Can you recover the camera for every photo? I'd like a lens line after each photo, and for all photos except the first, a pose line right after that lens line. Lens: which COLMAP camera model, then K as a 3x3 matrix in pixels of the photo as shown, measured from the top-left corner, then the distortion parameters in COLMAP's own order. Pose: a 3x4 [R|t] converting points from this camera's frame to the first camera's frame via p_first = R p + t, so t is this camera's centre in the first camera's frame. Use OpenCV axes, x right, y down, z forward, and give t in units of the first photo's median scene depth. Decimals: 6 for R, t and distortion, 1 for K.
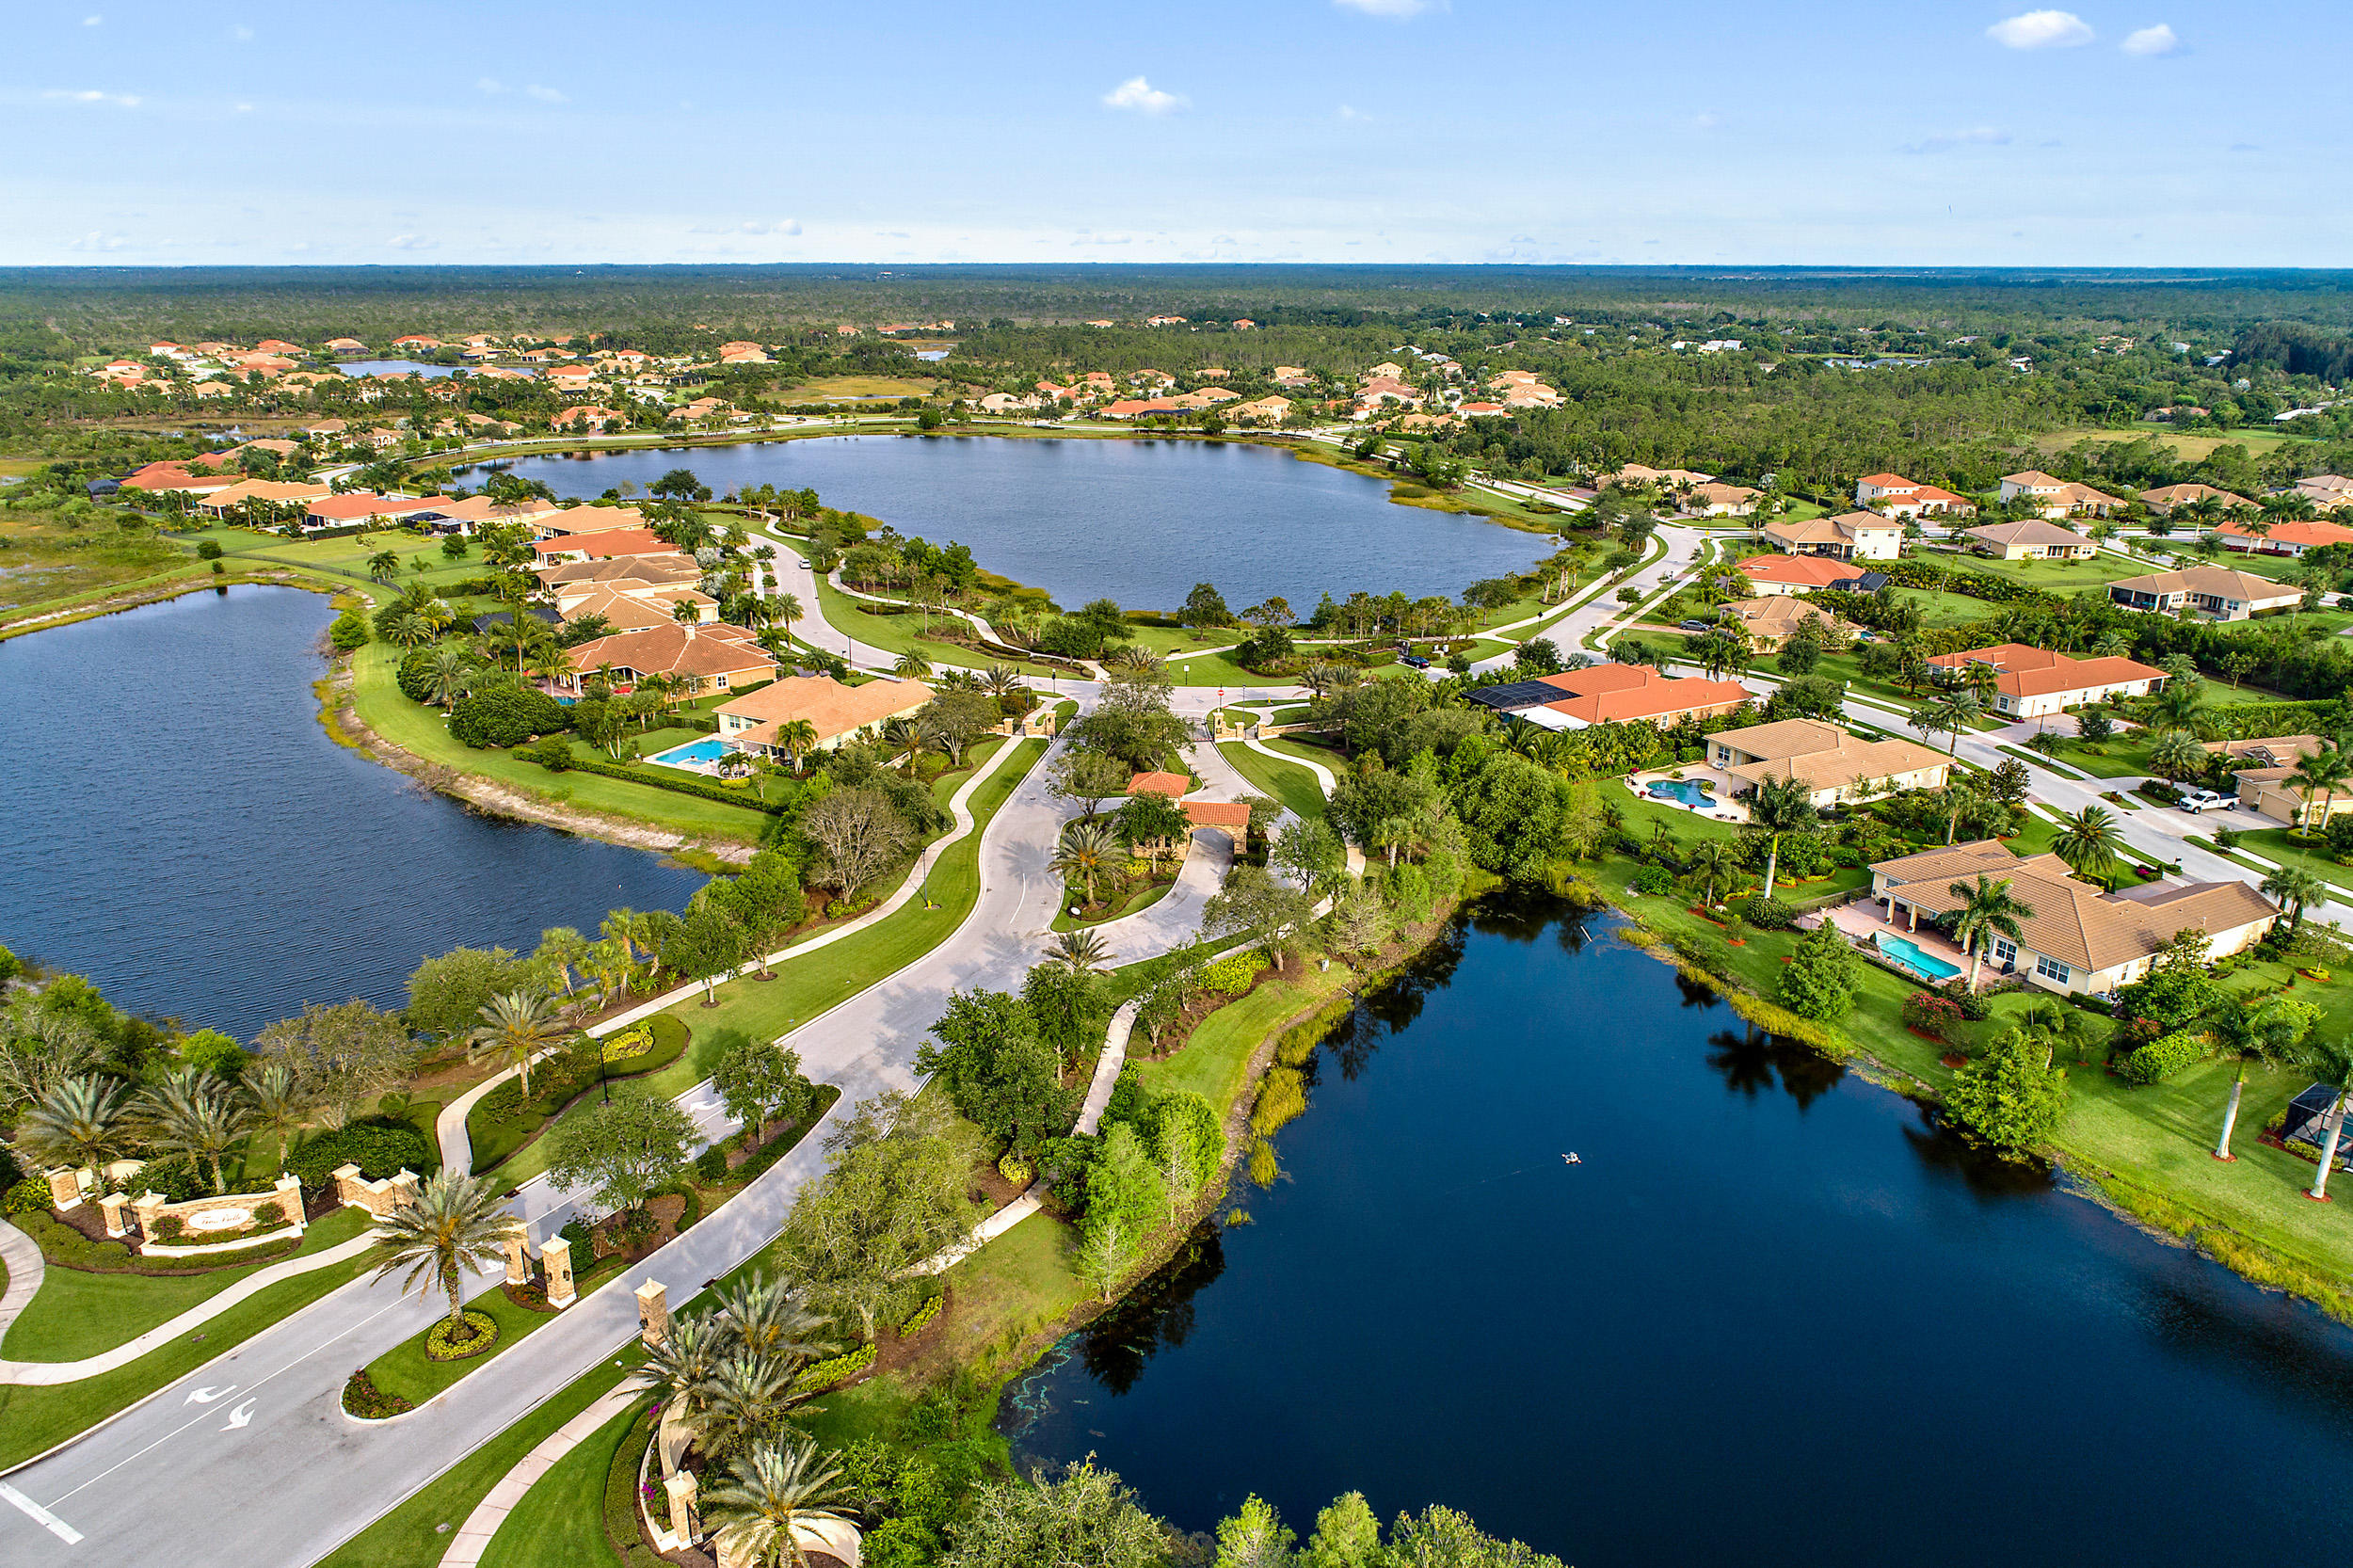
lens RADIAL K [[1599.4, 0, 1176.5], [0, 1599.4, 784.0], [0, 0, 1]] dist [0.002040, 0.004844]
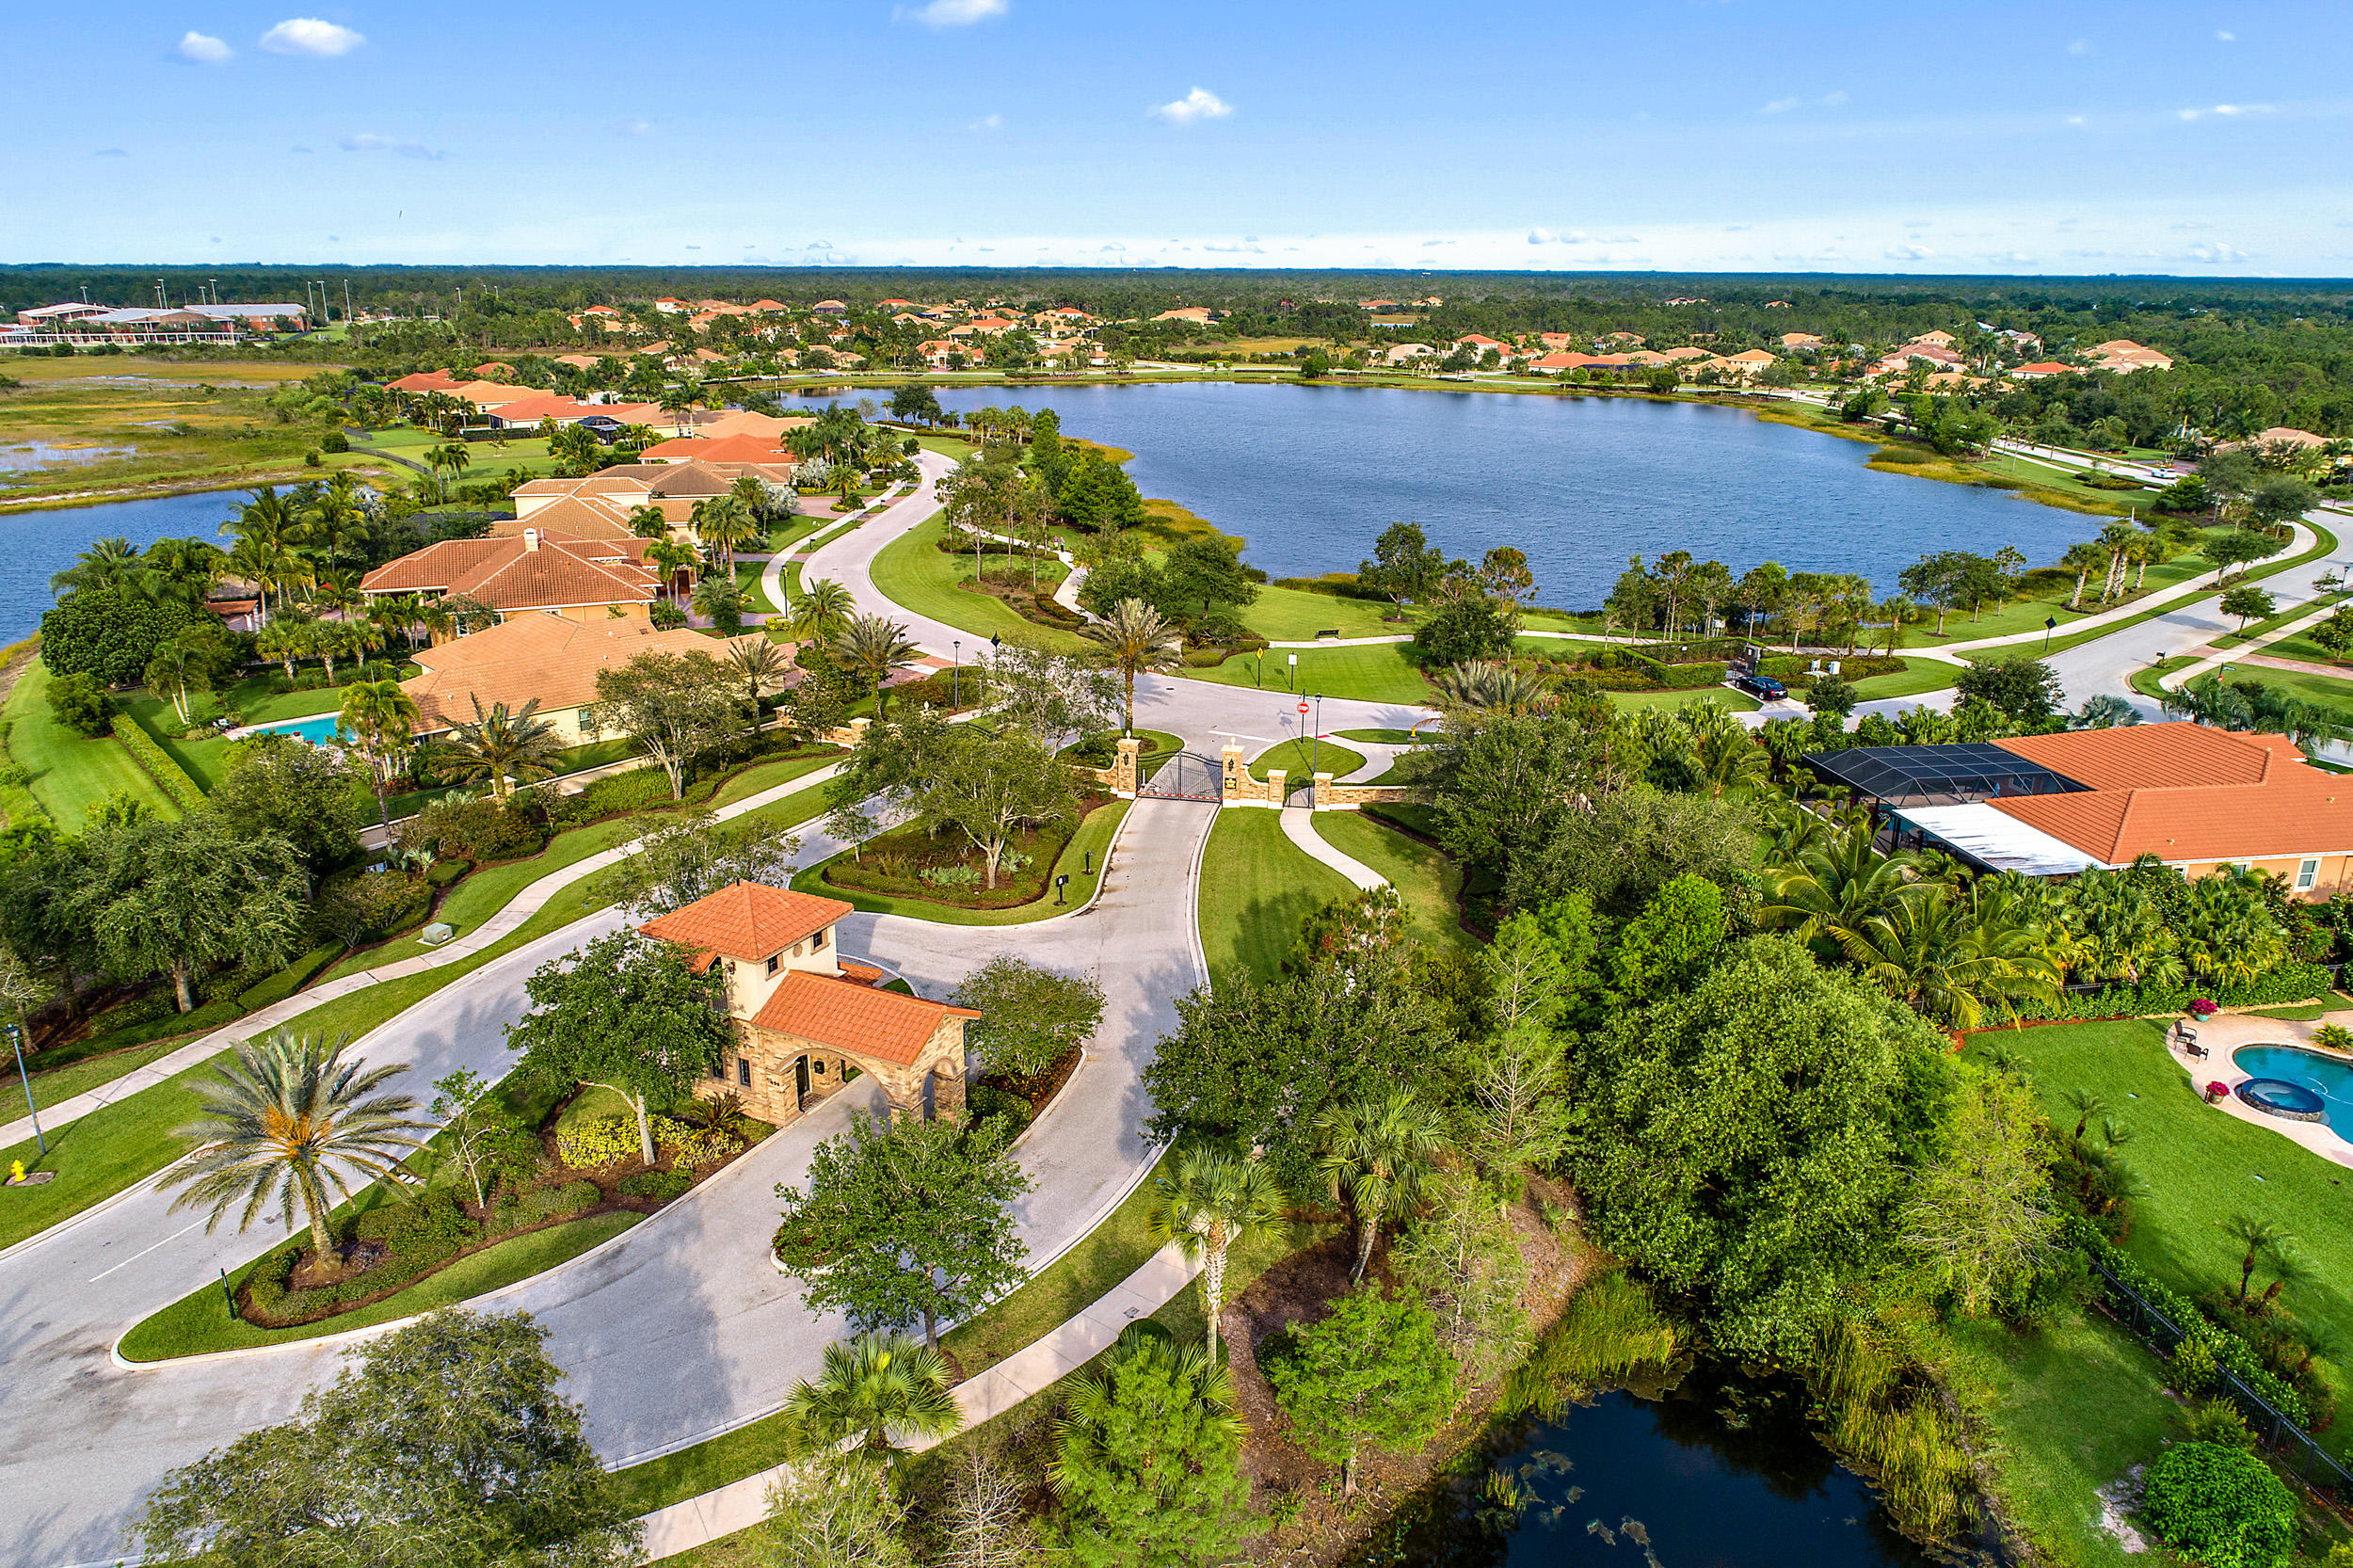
lens RADIAL K [[1599.4, 0, 1176.5], [0, 1599.4, 784.0], [0, 0, 1]] dist [0.002040, 0.004844]
pose [[0.947153, 0.104844, -0.303164, 0.109145], [-0.106282, 0.994266, 0.011801, -0.025705], [0.302663, 0.021043, 0.952865, 0.371548]]
